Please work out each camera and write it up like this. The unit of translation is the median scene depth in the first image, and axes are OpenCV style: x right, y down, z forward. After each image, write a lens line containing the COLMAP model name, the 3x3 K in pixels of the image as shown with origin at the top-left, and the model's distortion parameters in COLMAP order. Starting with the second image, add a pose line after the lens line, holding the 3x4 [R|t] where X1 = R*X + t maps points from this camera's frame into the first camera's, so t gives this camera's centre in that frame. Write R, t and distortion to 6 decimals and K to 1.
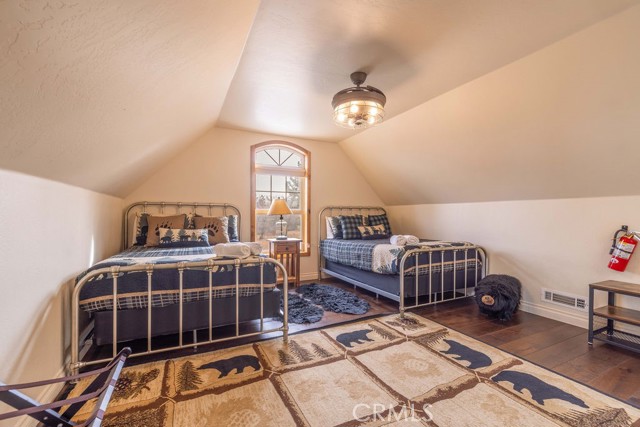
lens RADIAL K [[275.7, 0, 322.5], [0, 275.7, 216.8], [0, 0, 1]] dist [-0.002568, -0.000851]
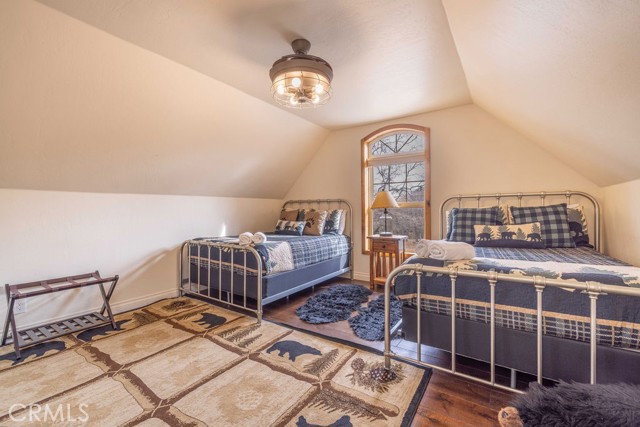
lens RADIAL K [[275.7, 0, 321.6], [0, 275.7, 211.7], [0, 0, 1]] dist [-0.002568, -0.000851]
pose [[0.489649, -0.002703, -0.871915, 0.881416], [0.009022, 0.999957, 0.001967, -0.000521], [0.871873, -0.008830, 0.489653, 0.624471]]
